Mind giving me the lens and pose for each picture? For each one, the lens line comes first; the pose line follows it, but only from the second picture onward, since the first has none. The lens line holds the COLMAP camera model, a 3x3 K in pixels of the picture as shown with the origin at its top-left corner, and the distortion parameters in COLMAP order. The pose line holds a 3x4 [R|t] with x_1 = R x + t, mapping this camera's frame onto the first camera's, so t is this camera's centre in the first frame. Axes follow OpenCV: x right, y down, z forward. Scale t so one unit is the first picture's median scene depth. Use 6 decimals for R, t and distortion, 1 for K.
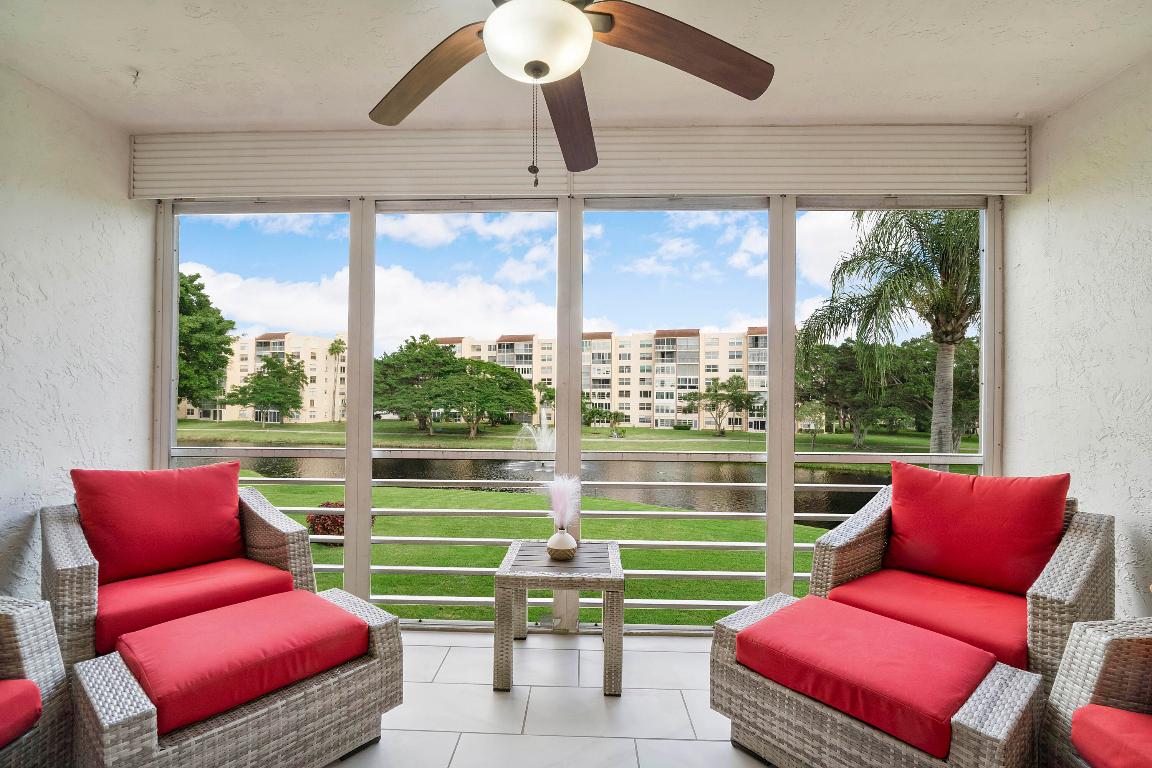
lens RADIAL K [[493.7, 0, 570.6], [0, 493.7, 391.8], [0, 0, 1]] dist [-0.003668, 0.000711]
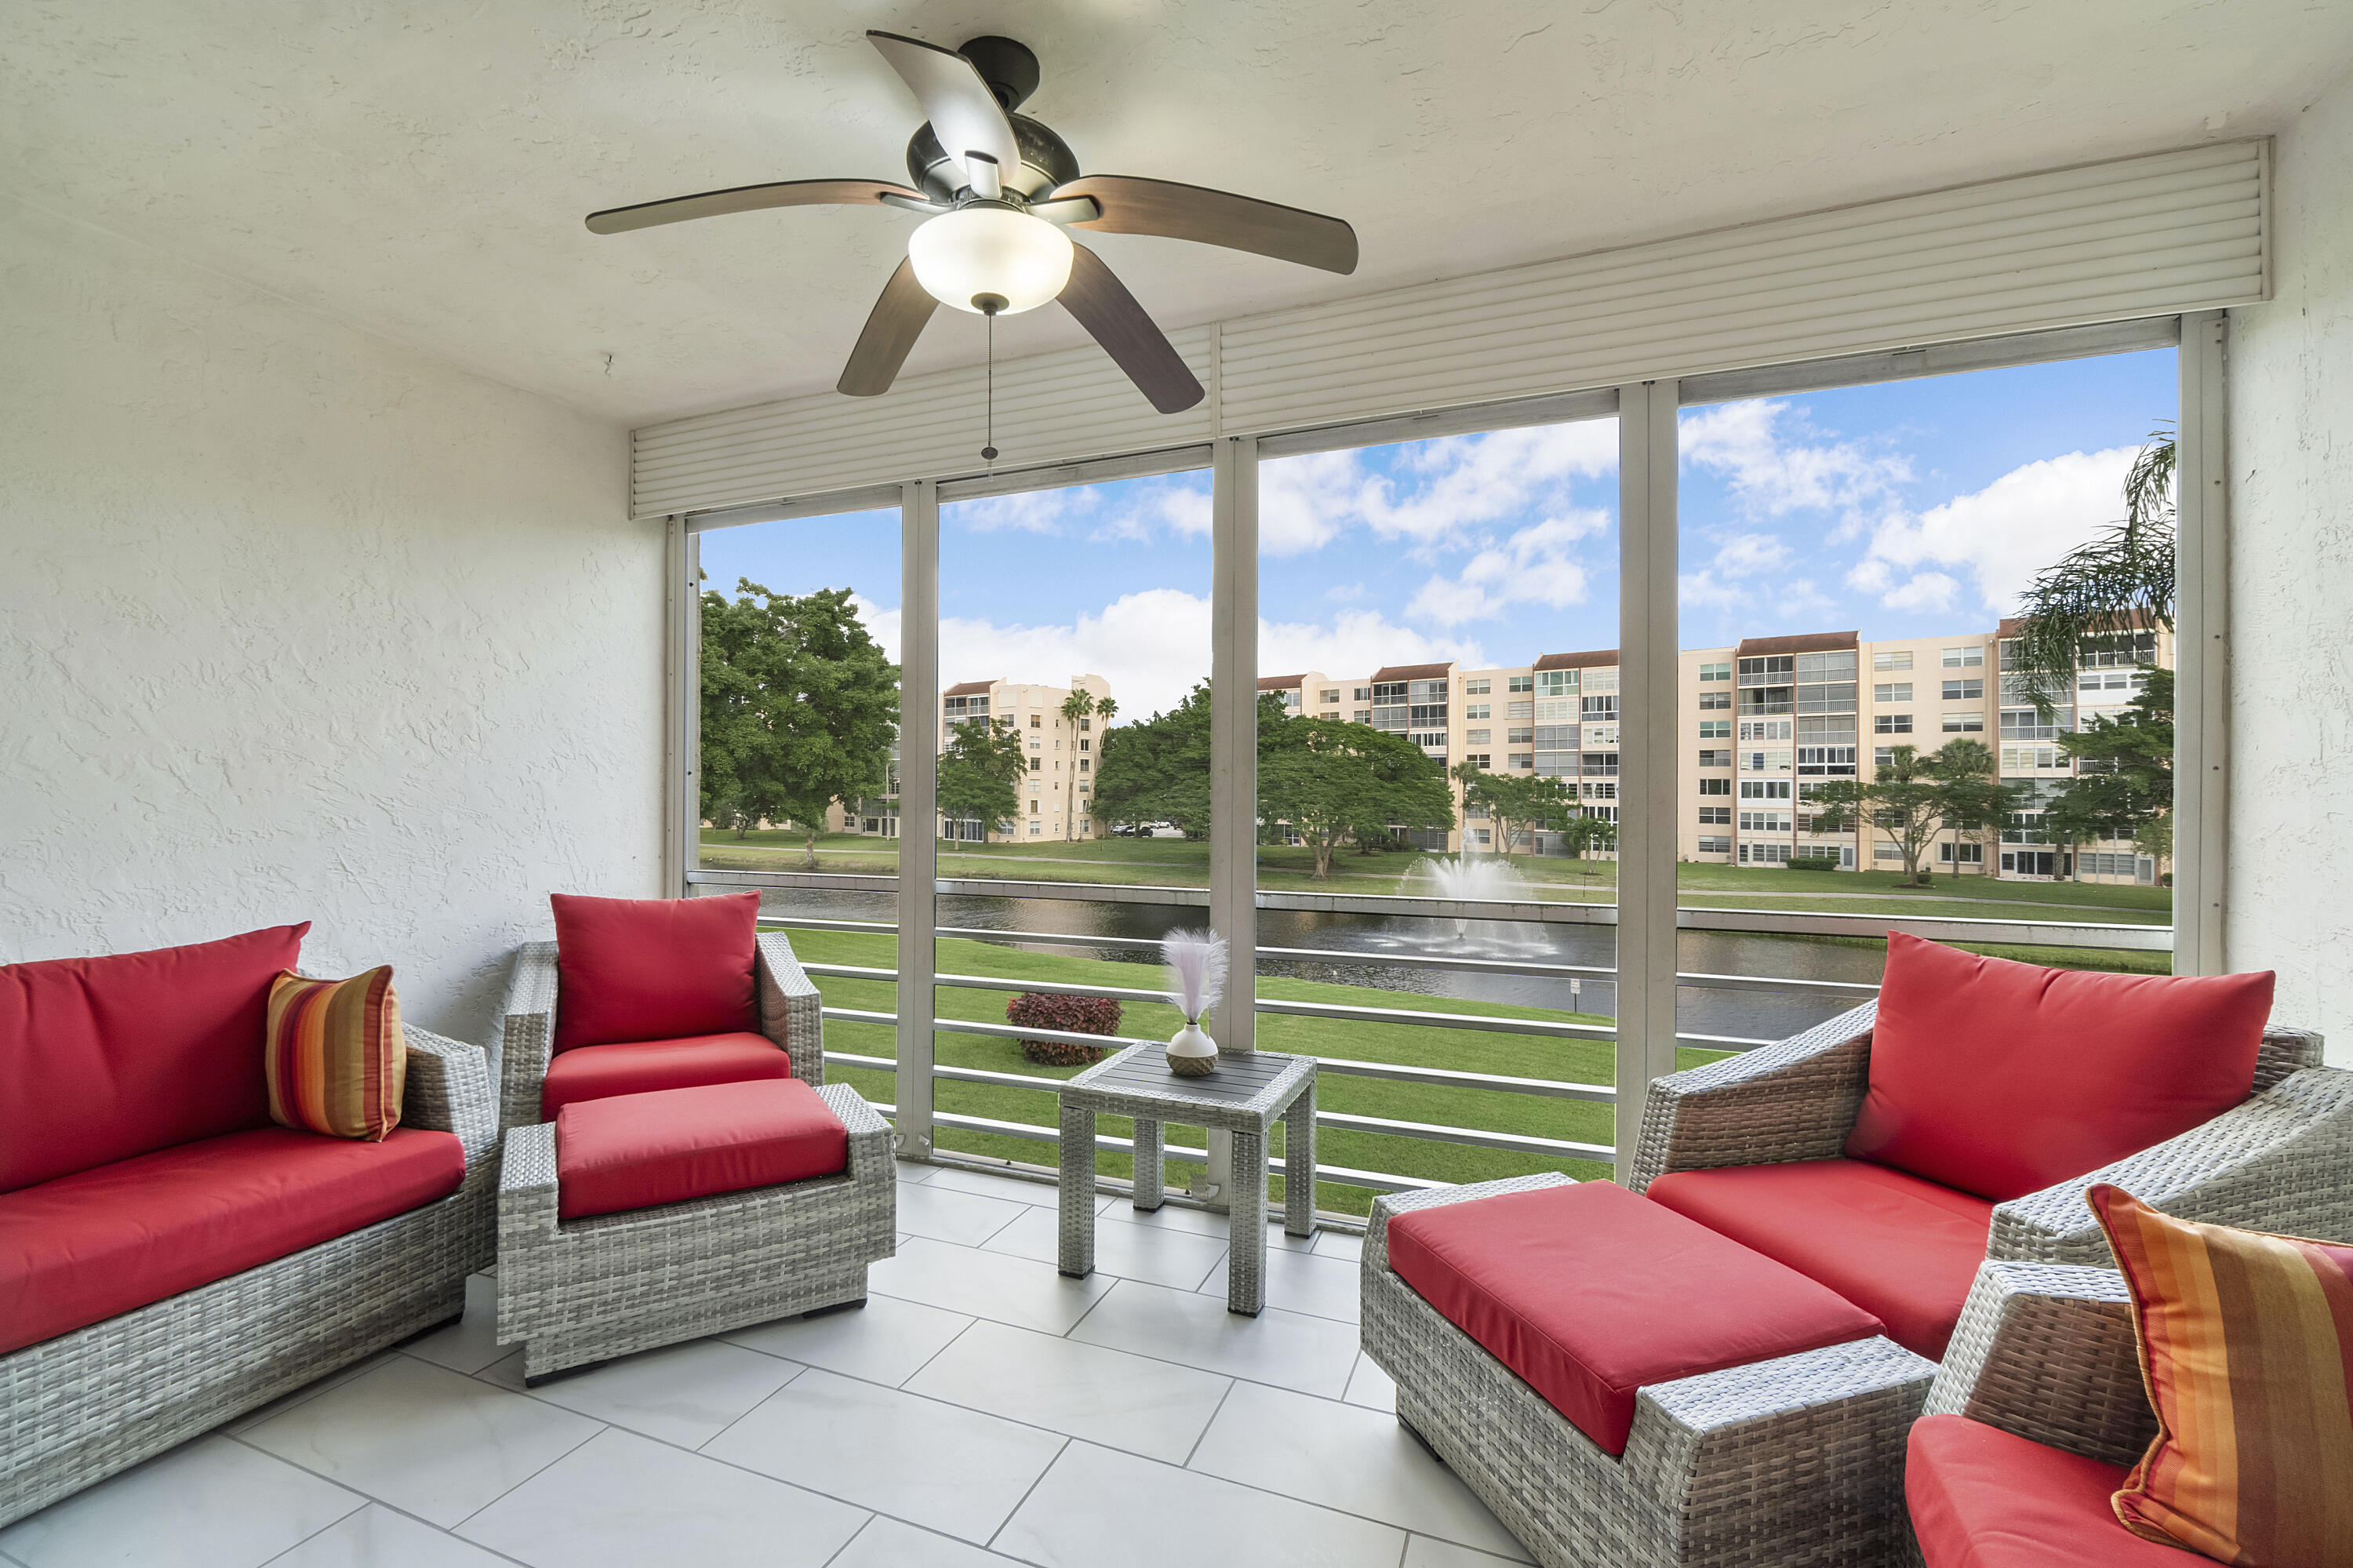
lens RADIAL K [[1008.3, 0, 1177.7], [0, 1008.3, 782.6], [0, 0, 1]] dist [-0.003668, 0.000711]
pose [[0.941090, -0.008069, -0.338060, 0.329757], [0.007501, 0.999967, -0.002985, -0.000358], [0.338073, 0.000273, 0.941120, -0.102757]]
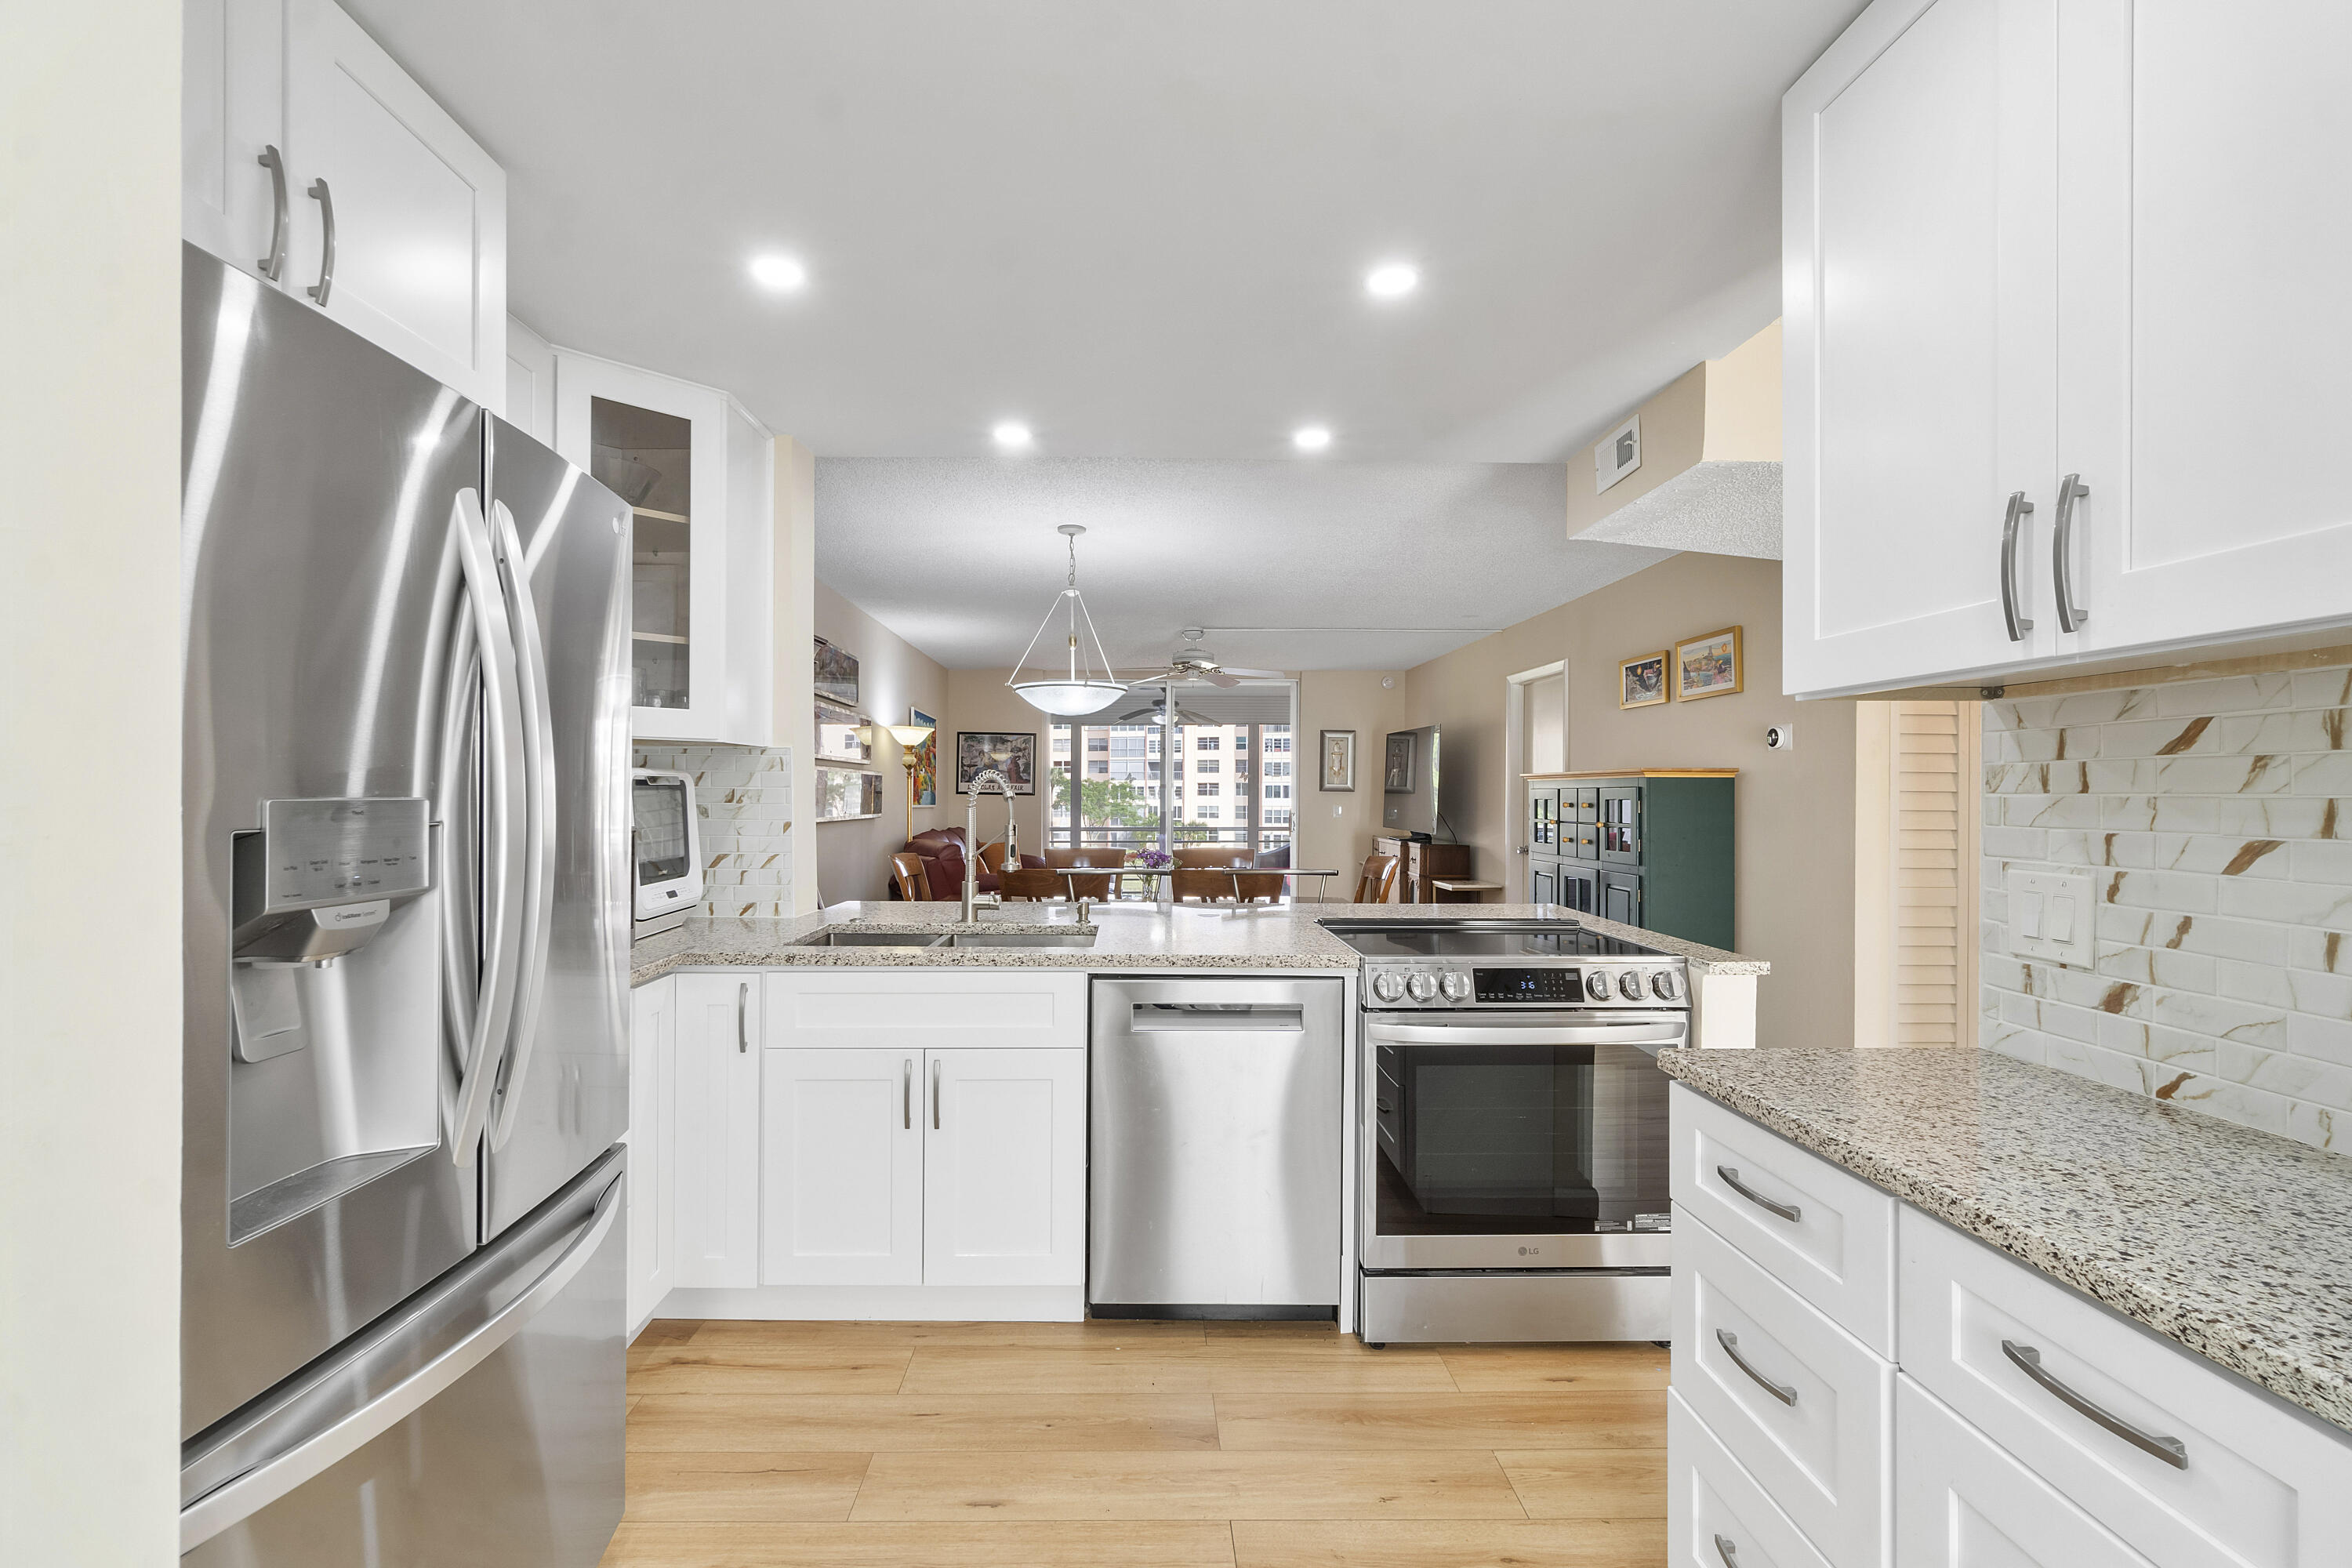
lens RADIAL K [[1007.9, 0, 1158.5], [0, 1007.9, 791.7], [0, 0, 1]] dist [-0.003668, 0.000711]
pose [[0.998188, -0.001570, 0.060150, -0.604447], [0.001210, 0.999981, 0.006025, -0.000026], [-0.060158, -0.005941, 0.998171, -5.214420]]
